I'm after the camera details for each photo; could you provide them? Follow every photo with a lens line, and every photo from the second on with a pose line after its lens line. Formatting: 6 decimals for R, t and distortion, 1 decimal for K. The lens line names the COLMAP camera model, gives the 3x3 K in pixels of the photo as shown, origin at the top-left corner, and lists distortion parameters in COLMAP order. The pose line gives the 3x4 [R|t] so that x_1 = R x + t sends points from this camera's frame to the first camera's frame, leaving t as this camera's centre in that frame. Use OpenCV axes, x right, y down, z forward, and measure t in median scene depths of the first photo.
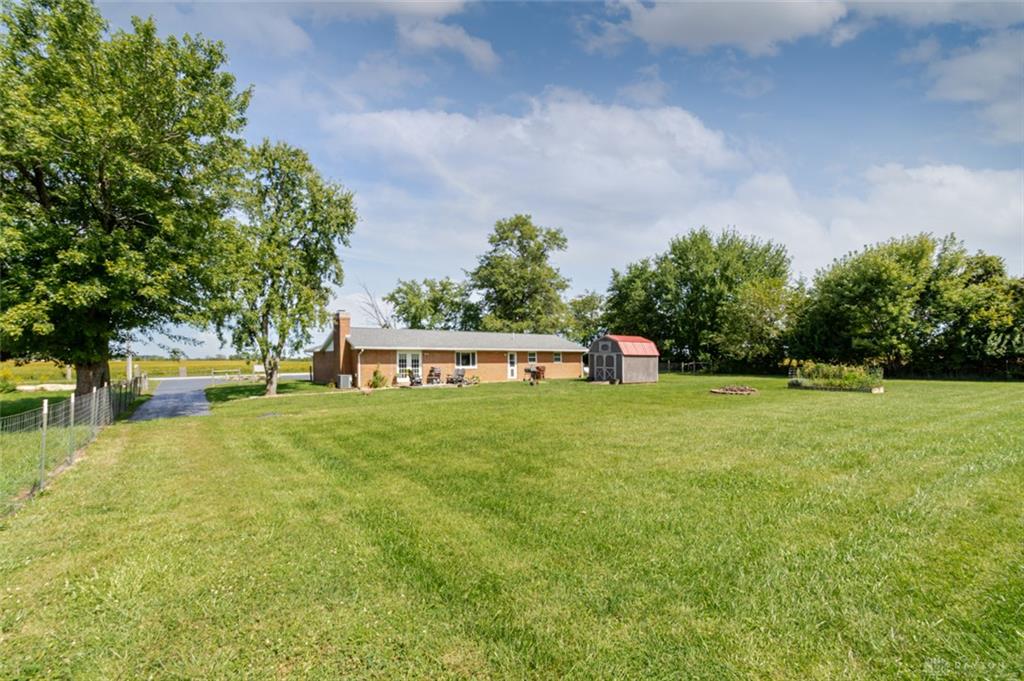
lens RADIAL K [[453.4, 0, 495.9], [0, 453.4, 359.4], [0, 0, 1]] dist [0.010556, -0.000297]
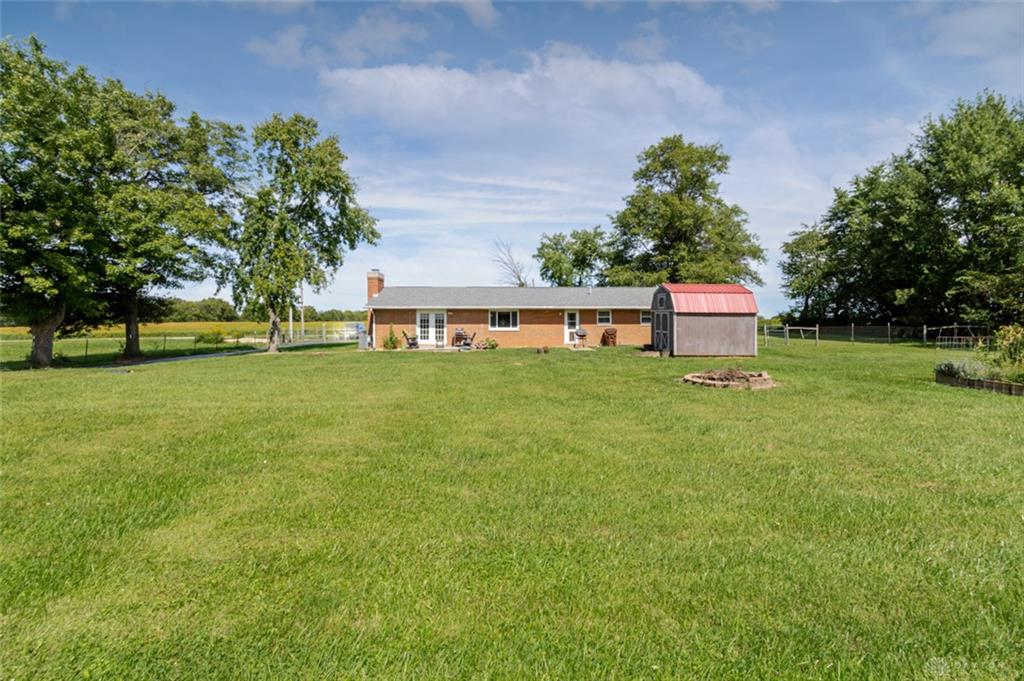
lens RADIAL K [[453.4, 0, 511.1], [0, 453.4, 336.2], [0, 0, 1]] dist [0.010556, -0.000297]
pose [[0.855552, 0.020142, -0.517324, 0.359838], [-0.001717, 0.999348, 0.036071, 0.000373], [0.517713, -0.029972, 0.855029, 0.265980]]
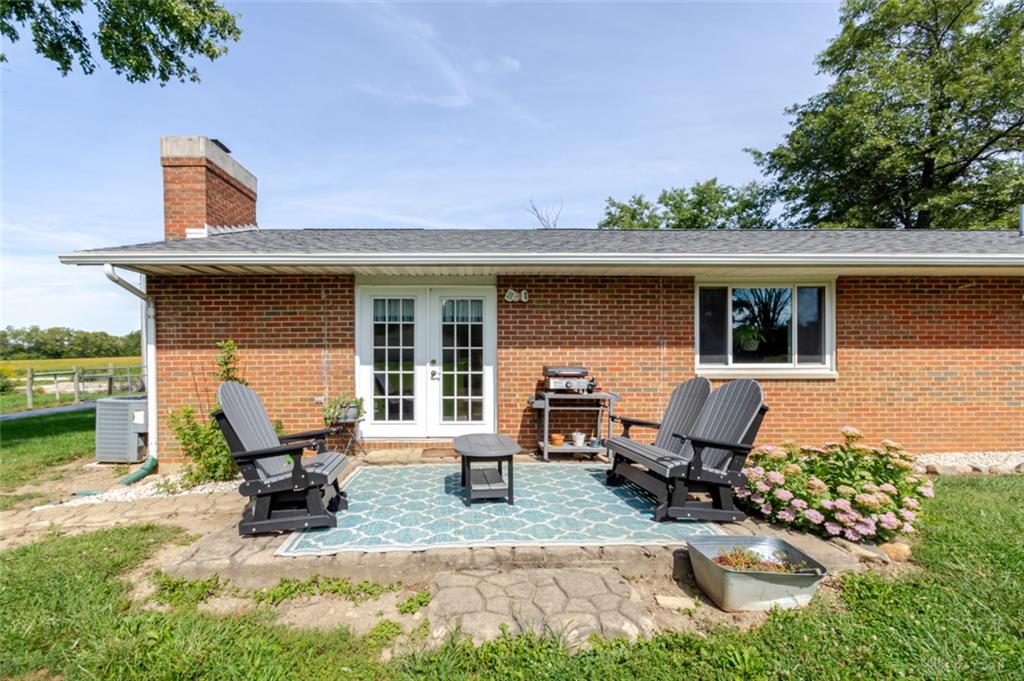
lens RADIAL K [[453.4, 0, 507.9], [0, 453.4, 369.4], [0, 0, 1]] dist [0.010556, -0.000297]
pose [[0.847786, 0.006427, -0.530299, -0.052418], [0.002328, 0.999872, 0.015840, 0.013703], [0.530333, -0.014663, 0.847663, 0.743110]]
